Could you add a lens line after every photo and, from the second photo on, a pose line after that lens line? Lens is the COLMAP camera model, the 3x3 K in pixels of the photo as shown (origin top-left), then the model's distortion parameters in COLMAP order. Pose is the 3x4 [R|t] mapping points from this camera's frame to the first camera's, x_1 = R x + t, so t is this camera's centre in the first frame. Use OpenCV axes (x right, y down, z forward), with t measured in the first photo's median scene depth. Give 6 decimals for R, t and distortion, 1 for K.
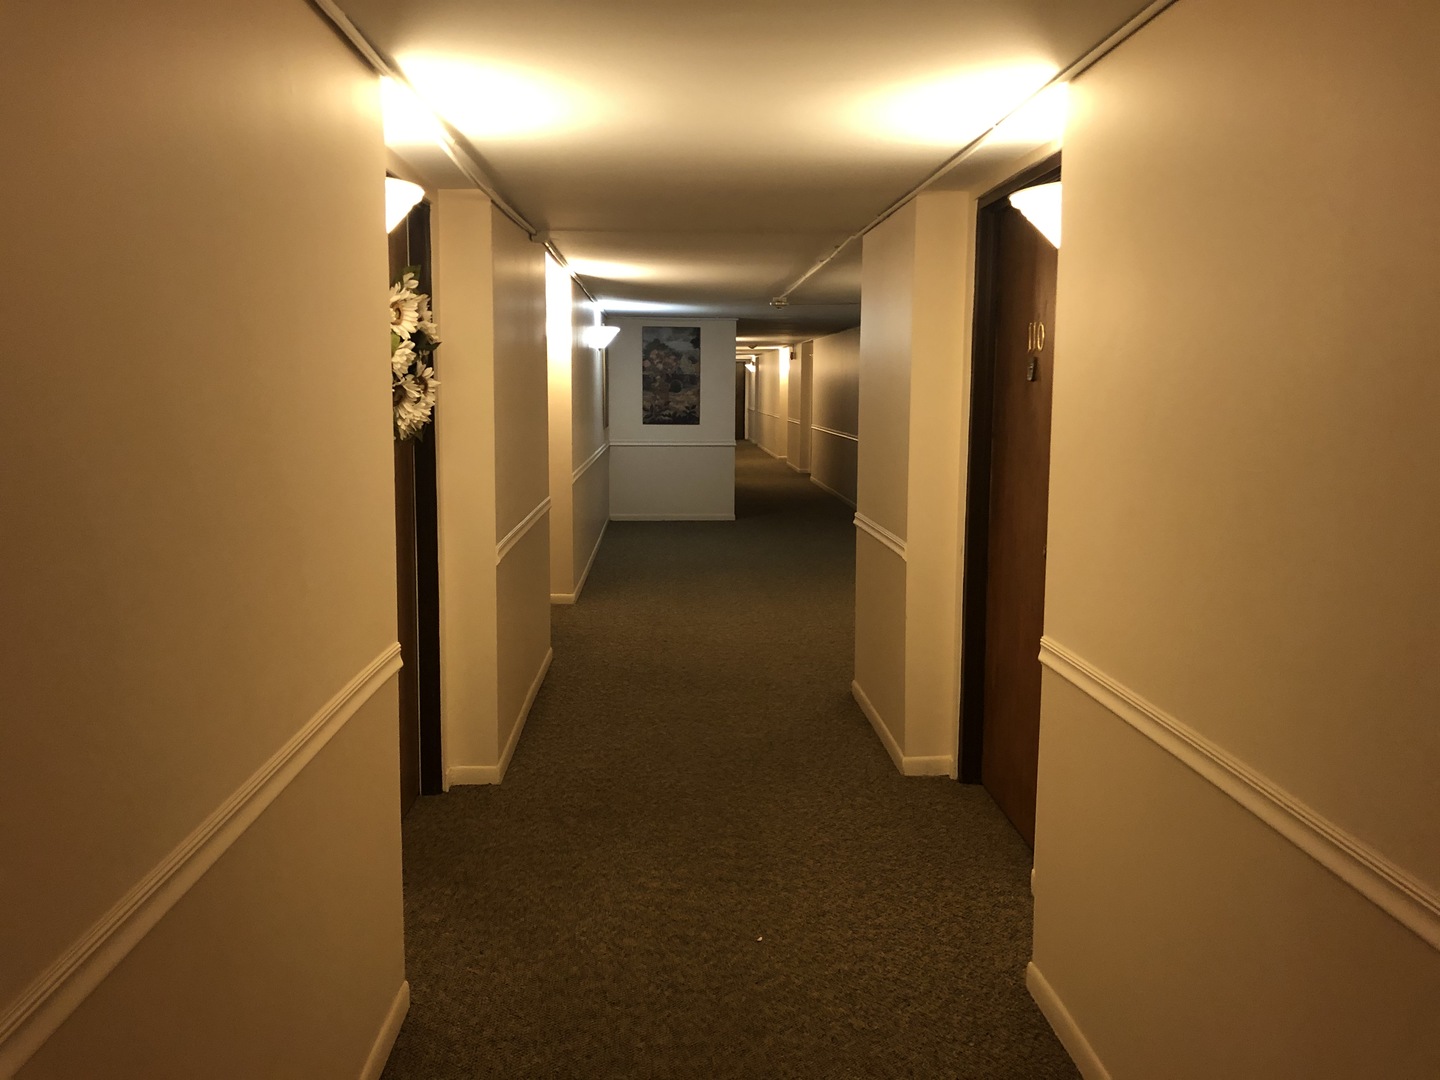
lens RADIAL K [[1182.7, 0, 721.0], [0, 1182.7, 547.5], [0, 0, 1]] dist [0.064142, -0.009709]
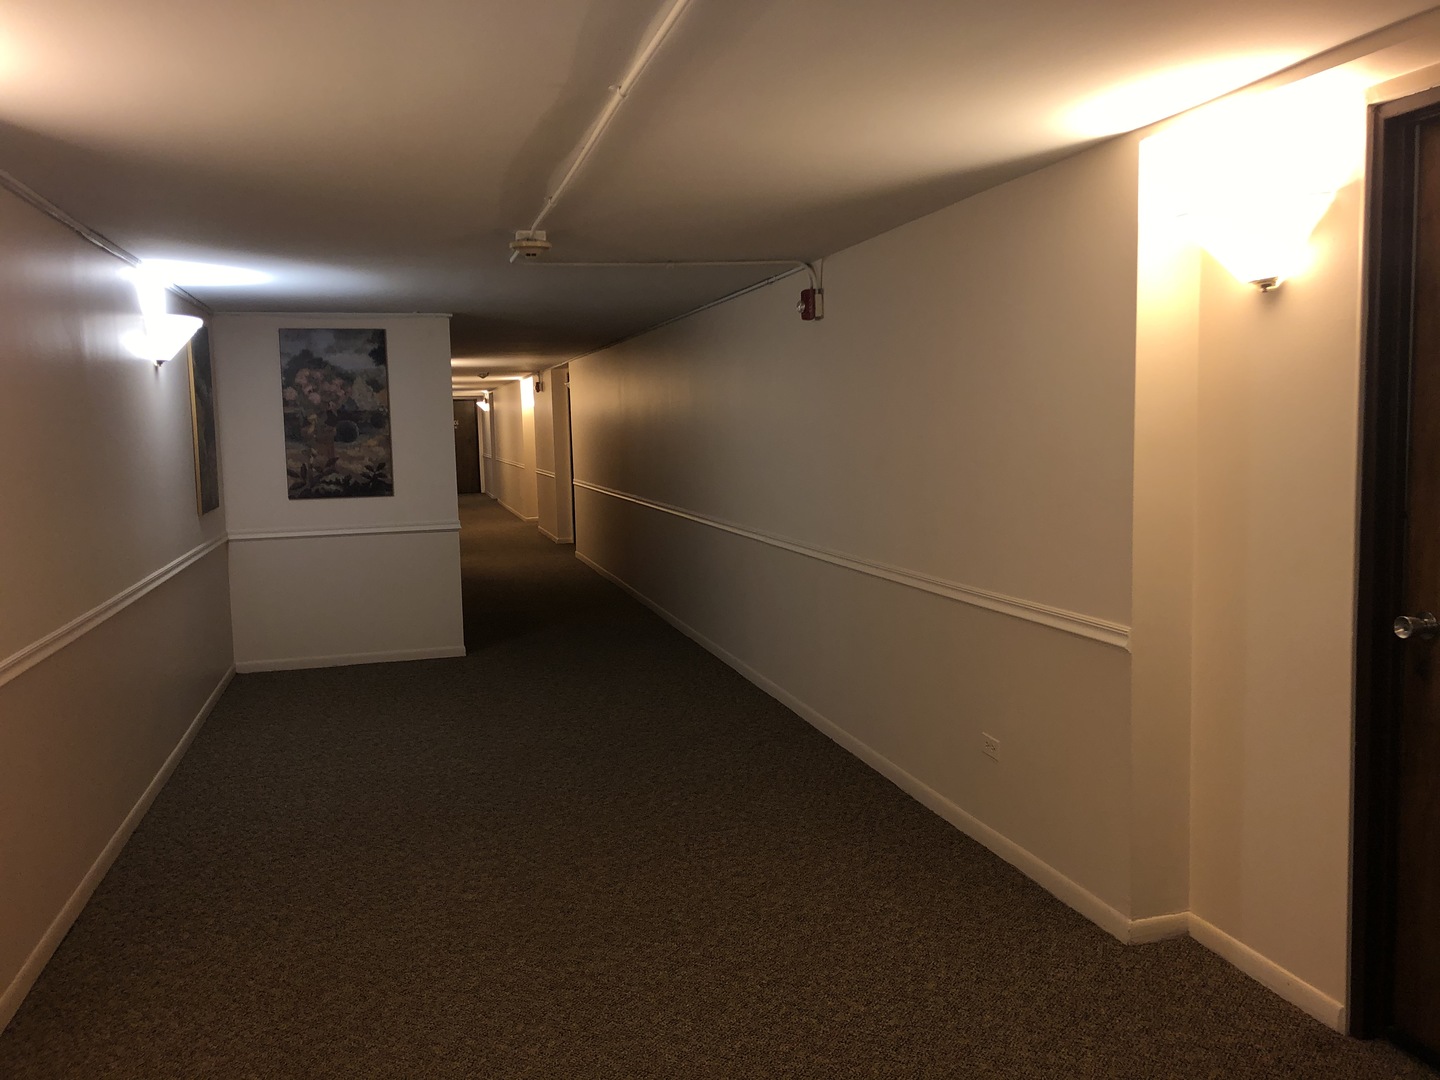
lens RADIAL K [[1182.7, 0, 730.8], [0, 1182.7, 539.9], [0, 0, 1]] dist [0.064142, -0.009709]
pose [[0.973888, -0.053078, 0.220738, 0.012973], [0.061803, 0.997549, -0.032804, -0.053259], [-0.218456, 0.045590, 0.974781, 0.398381]]
